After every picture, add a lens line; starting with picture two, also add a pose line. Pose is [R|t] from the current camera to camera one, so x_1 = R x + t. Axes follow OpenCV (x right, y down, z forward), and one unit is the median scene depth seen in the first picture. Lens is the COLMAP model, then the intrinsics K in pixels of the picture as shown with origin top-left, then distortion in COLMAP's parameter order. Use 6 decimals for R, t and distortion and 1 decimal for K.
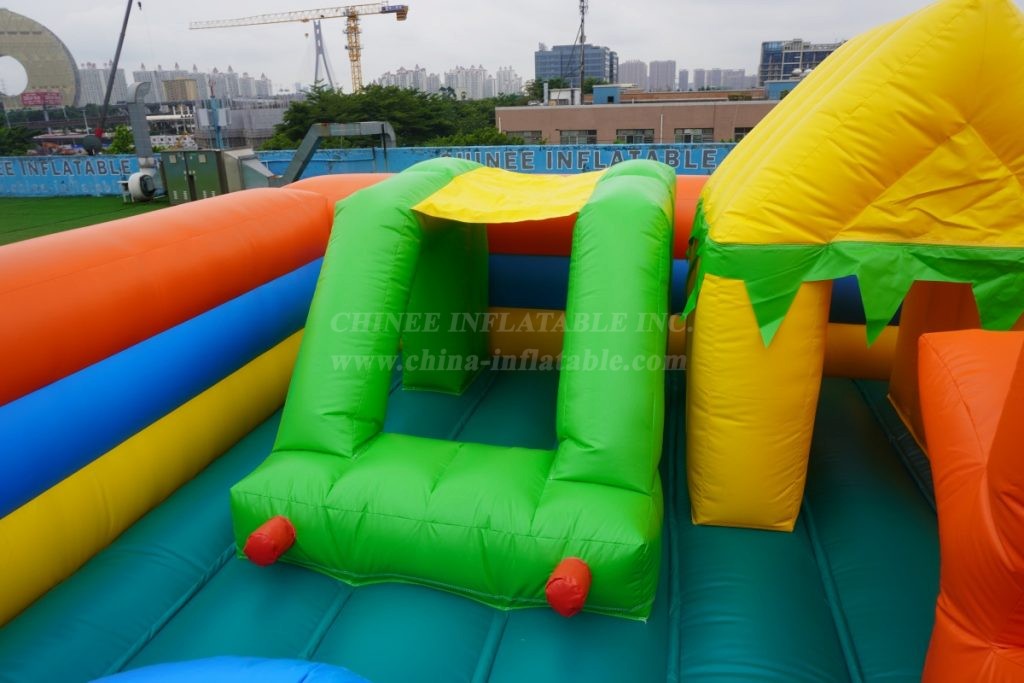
lens RADIAL K [[679.7, 0, 512.9], [0, 679.7, 339.9], [0, 0, 1]] dist [-0.045585, 0.024644]
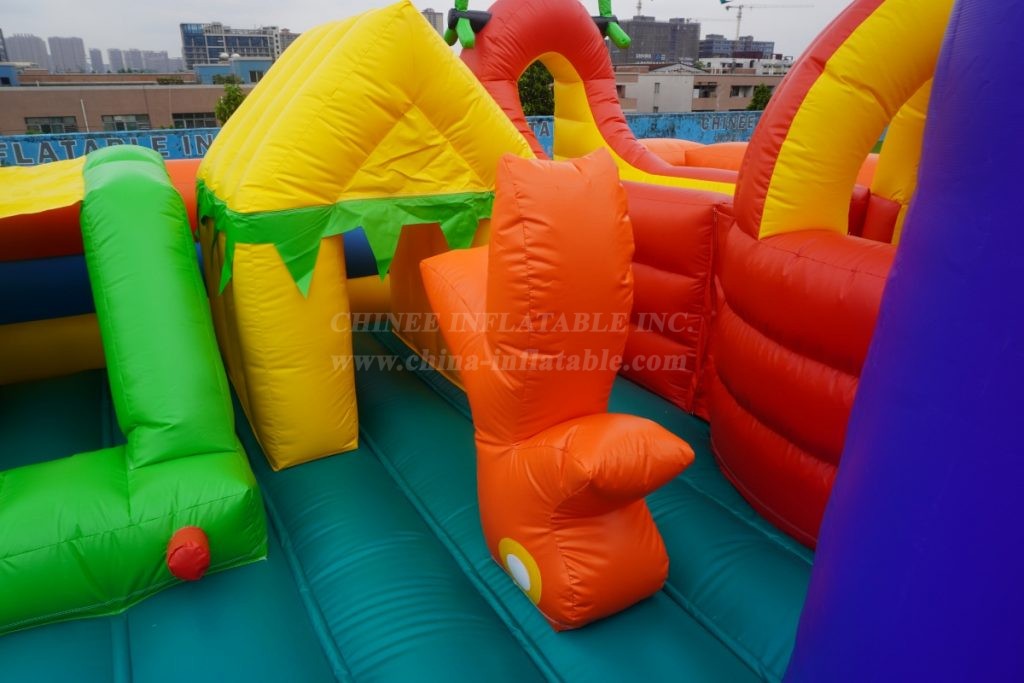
lens RADIAL K [[679.7, 0, 512.9], [0, 679.7, 339.9], [0, 0, 1]] dist [-0.045585, 0.024644]
pose [[0.730032, -0.216538, 0.648201, -0.141478], [0.203282, 0.974349, 0.096546, 0.043584], [-0.652480, 0.061286, 0.755324, -0.115678]]
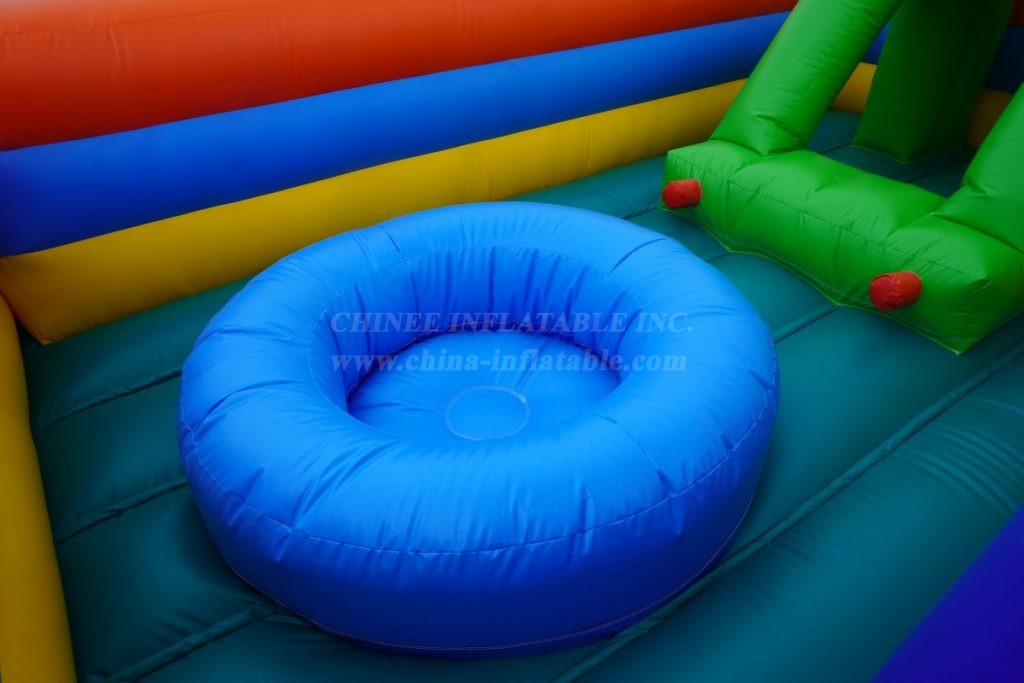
lens RADIAL K [[679.7, 0, 512.9], [0, 679.7, 339.9], [0, 0, 1]] dist [-0.045585, 0.024644]
pose [[0.743737, 0.395615, -0.538836, 0.232661], [-0.220353, 0.906110, 0.361123, 0.160850], [0.631110, -0.149846, 0.761082, -0.272729]]
